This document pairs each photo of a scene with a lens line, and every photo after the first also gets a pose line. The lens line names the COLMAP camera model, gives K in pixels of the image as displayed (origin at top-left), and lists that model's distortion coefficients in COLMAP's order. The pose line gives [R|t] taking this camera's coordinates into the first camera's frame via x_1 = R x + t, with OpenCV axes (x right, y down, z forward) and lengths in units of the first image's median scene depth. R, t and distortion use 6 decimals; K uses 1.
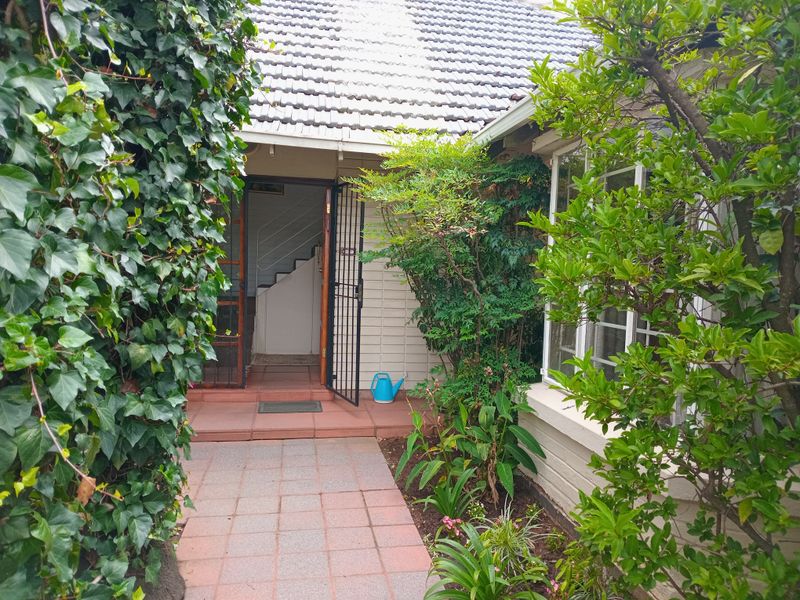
lens RADIAL K [[585.2, 0, 400.0], [0, 585.2, 300.0], [0, 0, 1]] dist [0.067808, -0.097383]
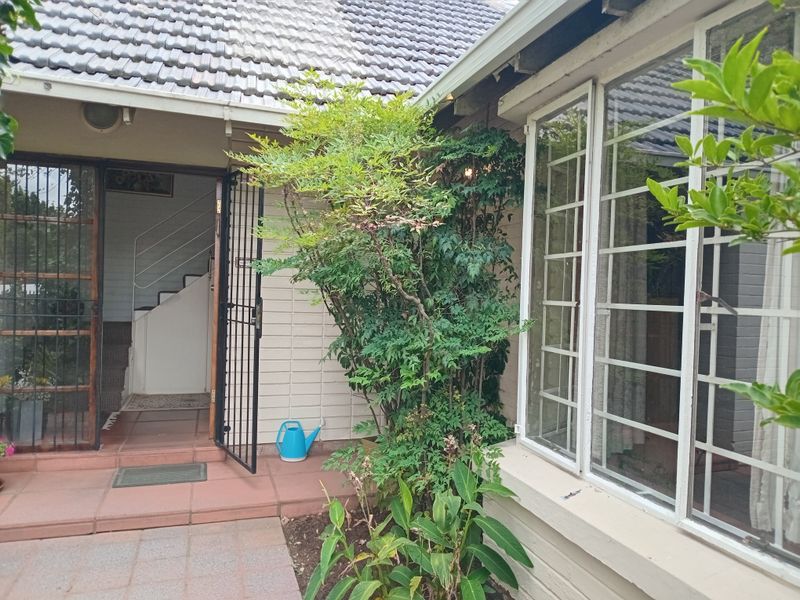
lens RADIAL K [[585.2, 0, 400.0], [0, 585.2, 300.0], [0, 0, 1]] dist [0.067808, -0.097383]
pose [[0.990935, -0.005416, 0.134233, 0.009260], [0.010201, 0.999336, -0.034988, -0.005931], [-0.133954, 0.036040, 0.990332, 0.249058]]
